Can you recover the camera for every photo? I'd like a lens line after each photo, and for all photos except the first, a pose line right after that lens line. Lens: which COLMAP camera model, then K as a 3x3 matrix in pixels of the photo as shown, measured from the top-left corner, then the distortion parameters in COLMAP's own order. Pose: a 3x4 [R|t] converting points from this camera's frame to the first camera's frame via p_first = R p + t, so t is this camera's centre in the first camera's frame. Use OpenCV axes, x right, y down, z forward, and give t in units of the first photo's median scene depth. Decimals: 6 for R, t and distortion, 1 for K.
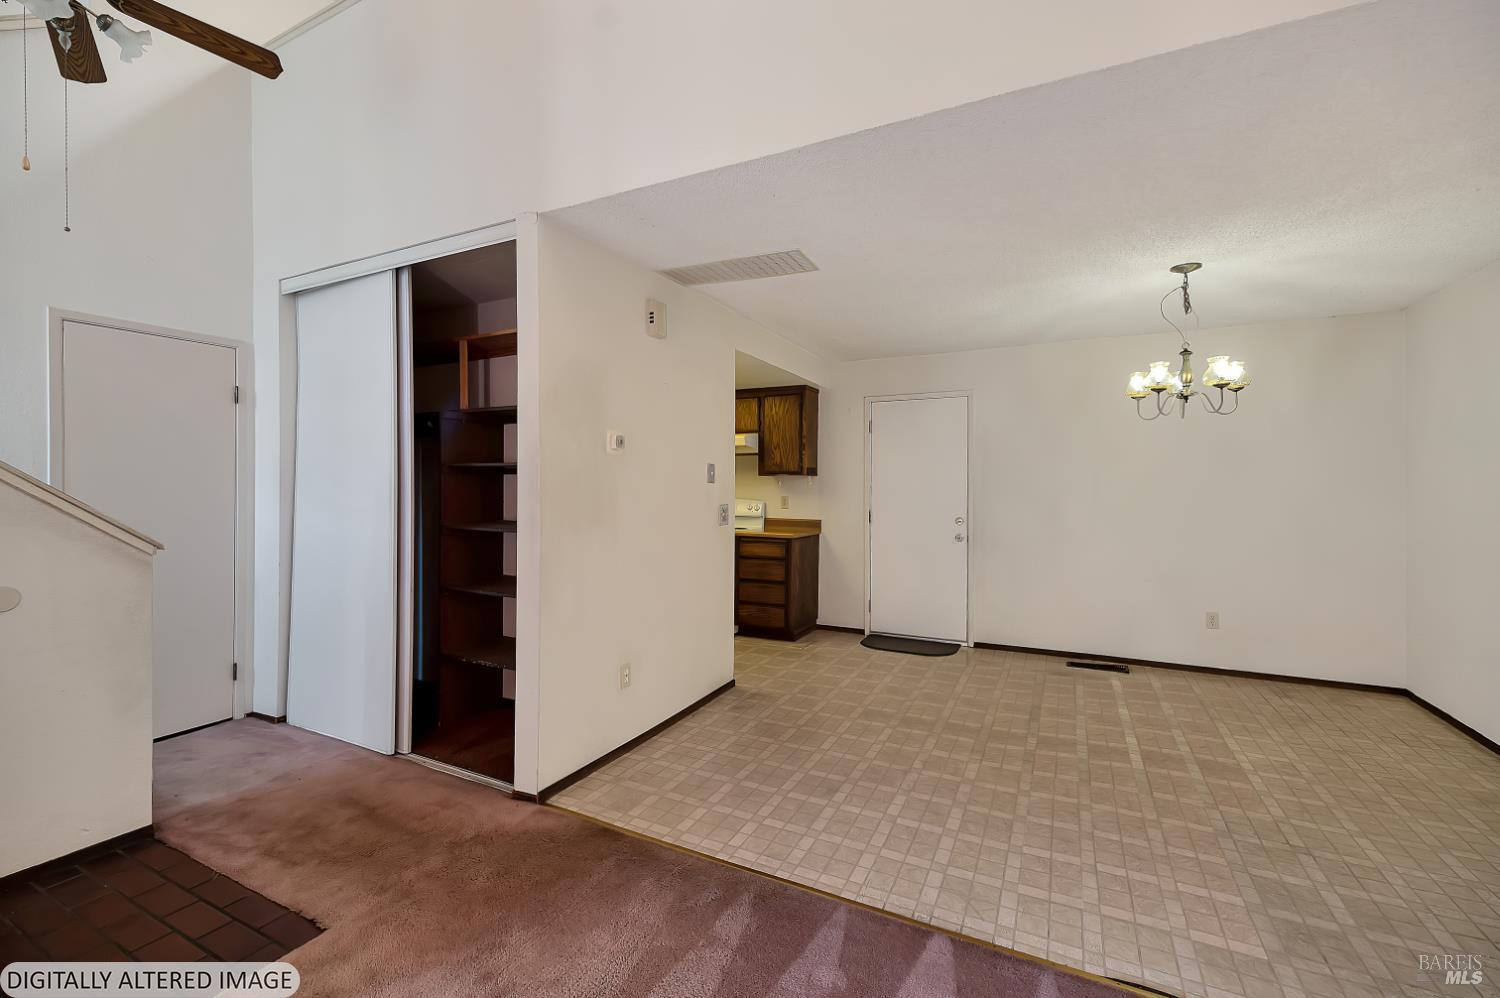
lens RADIAL K [[616.7, 0, 757.1], [0, 616.7, 490.6], [0, 0, 1]] dist [0.003790, -0.003683]
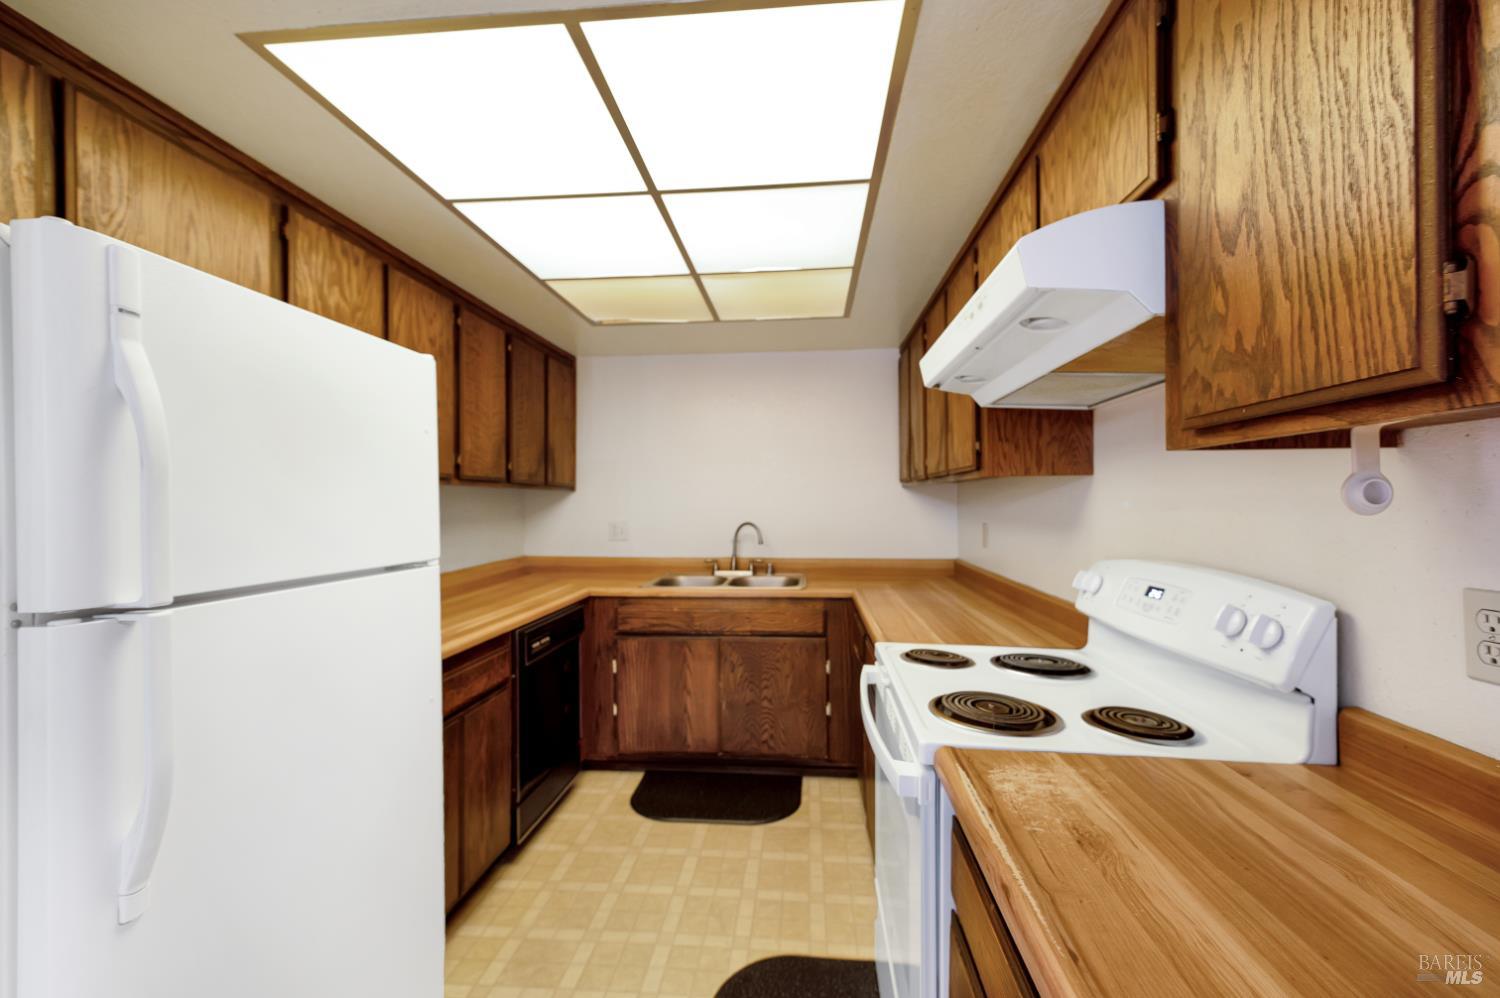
lens RADIAL K [[616.7, 0, 757.1], [0, 616.7, 490.6], [0, 0, 1]] dist [0.003790, -0.003683]
pose [[0.367009, -0.019177, -0.930020, 0.138242], [-0.000713, 0.999781, -0.020897, -0.012003], [0.930217, 0.008333, 0.366915, 1.010743]]
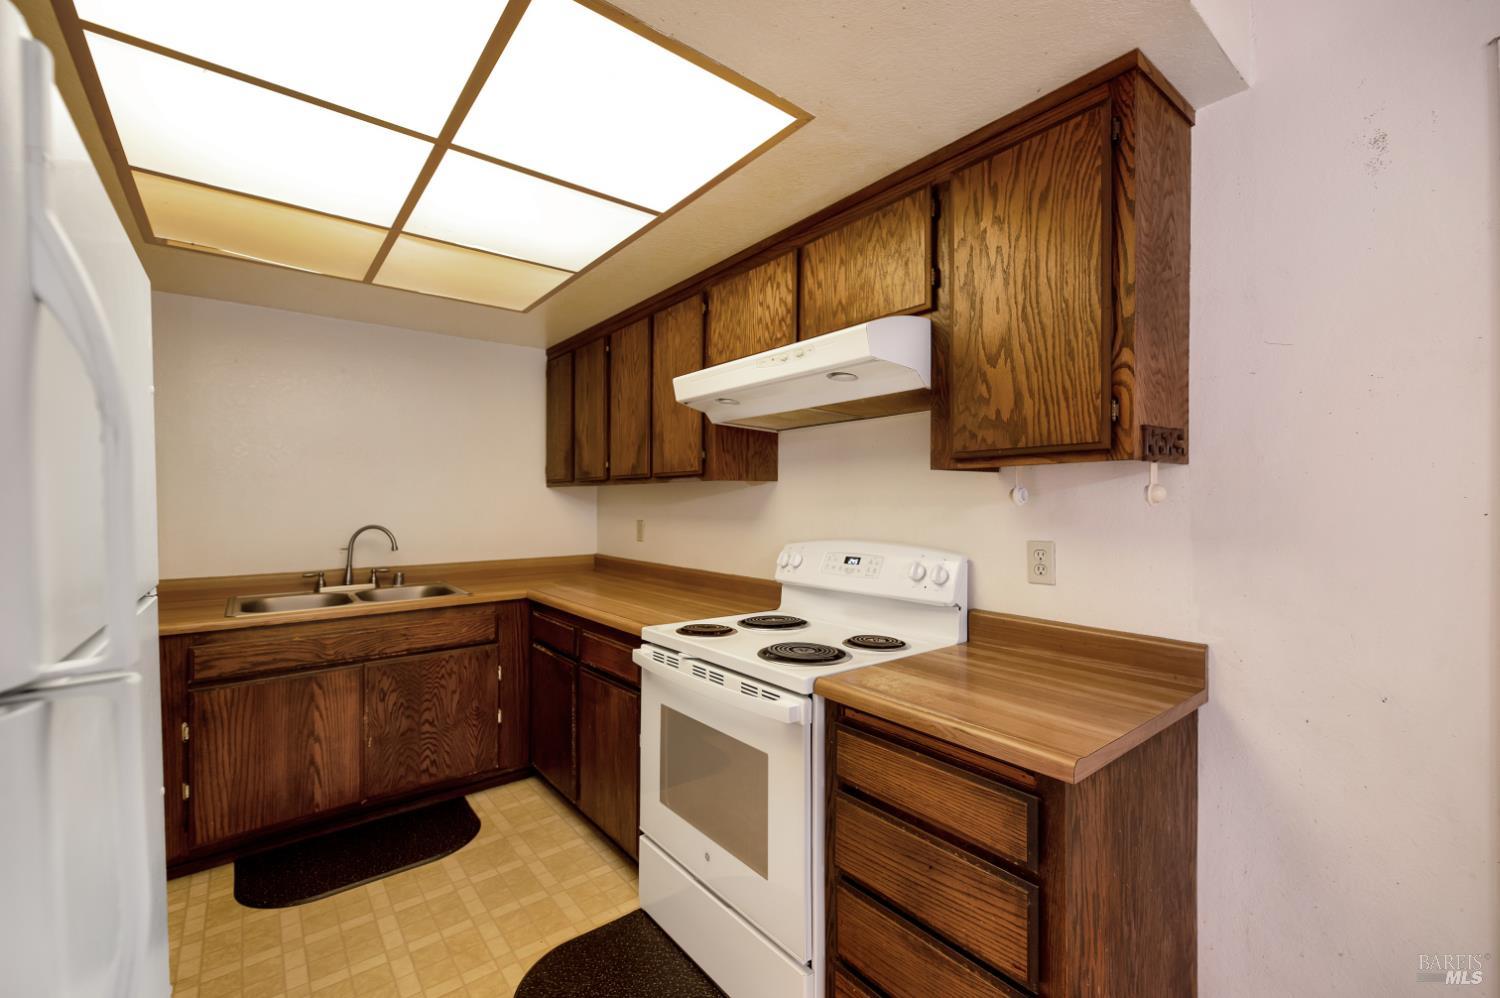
lens RADIAL K [[622.0, 0, 744.7], [0, 622.0, 504.2], [0, 0, 1]] dist [-0.001624, -0.000383]
pose [[0.908568, -0.002232, -0.417732, 0.051246], [0.001548, 0.999997, -0.001978, -0.009715], [0.417735, 0.001150, 0.908568, 0.857452]]
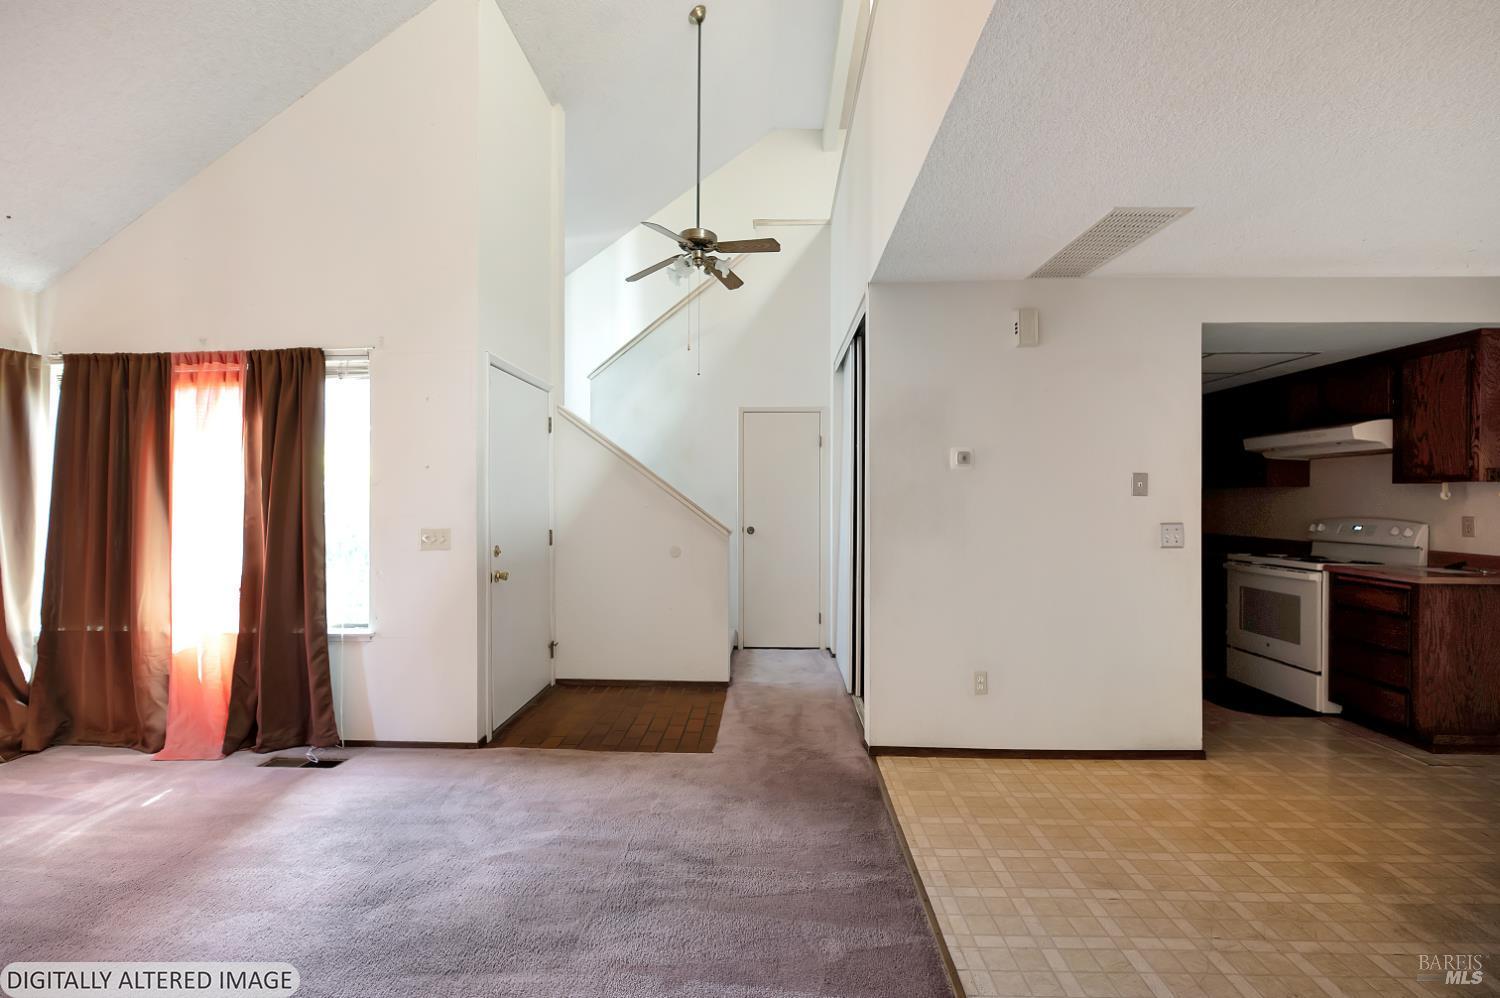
lens RADIAL K [[616.7, 0, 757.1], [0, 616.7, 490.6], [0, 0, 1]] dist [0.003790, -0.003683]
pose [[0.422866, -0.011943, -0.906113, 0.371087], [-0.007517, 0.999833, -0.016687, -0.001249], [0.906161, 0.013868, 0.422706, 0.142482]]
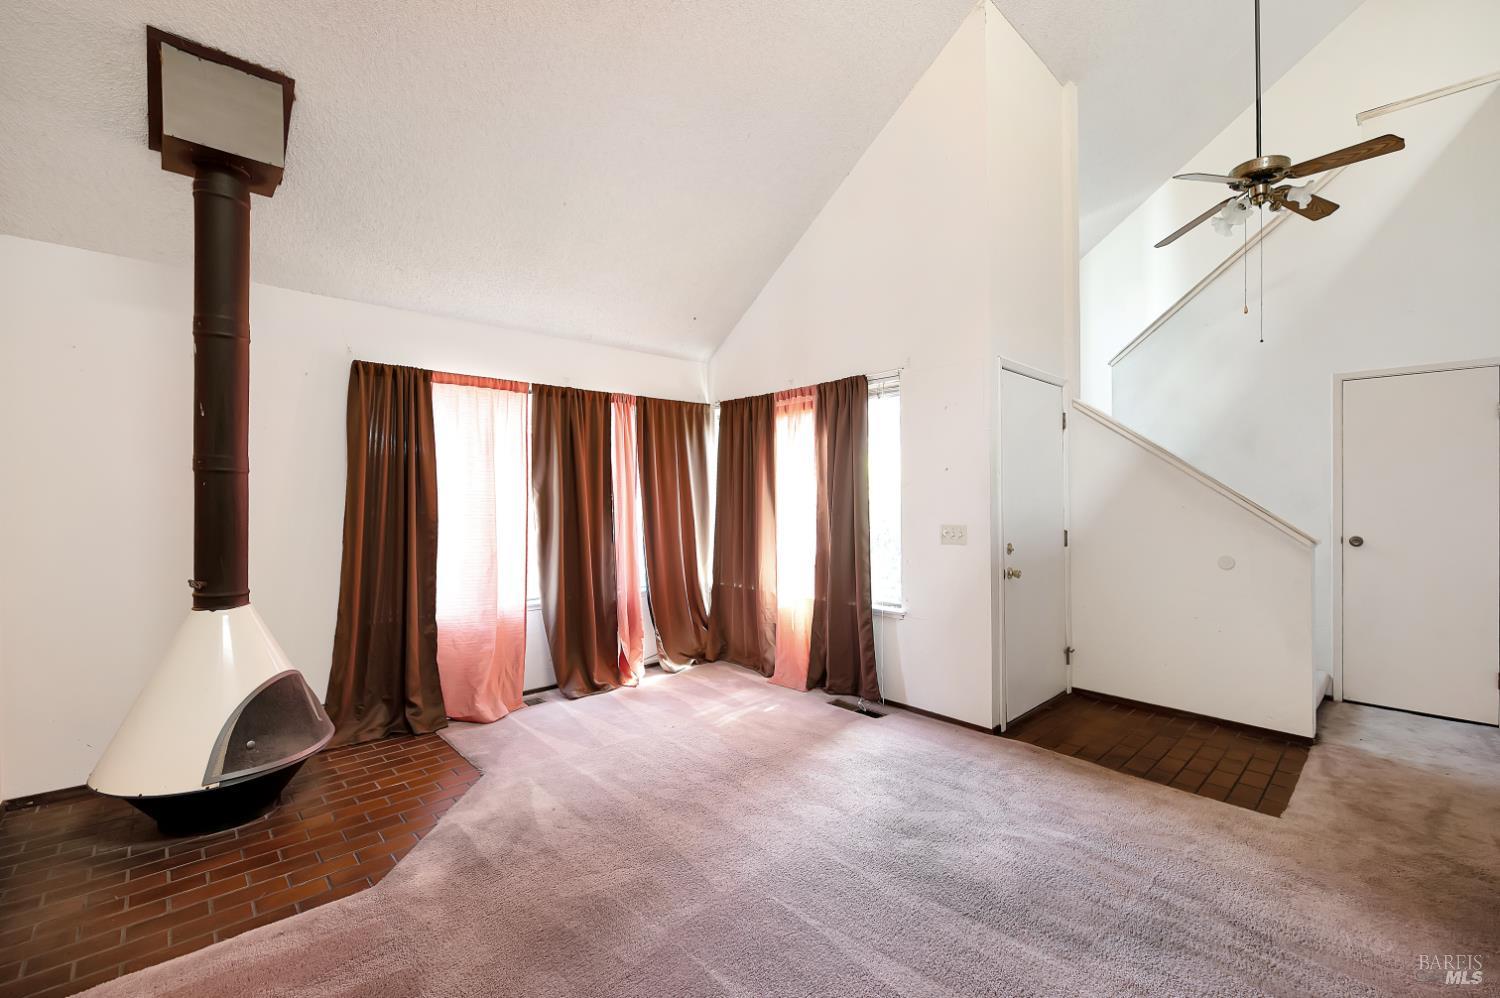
lens RADIAL K [[627.9, 0, 740.9], [0, 627.9, 493.0], [0, 0, 1]] dist [-0.014115, -0.000147]
pose [[-0.360799, -0.007745, -0.932611, 0.408837], [-0.009061, 0.999947, -0.004799, -0.001167], [0.932599, 0.006719, -0.360851, 0.142535]]
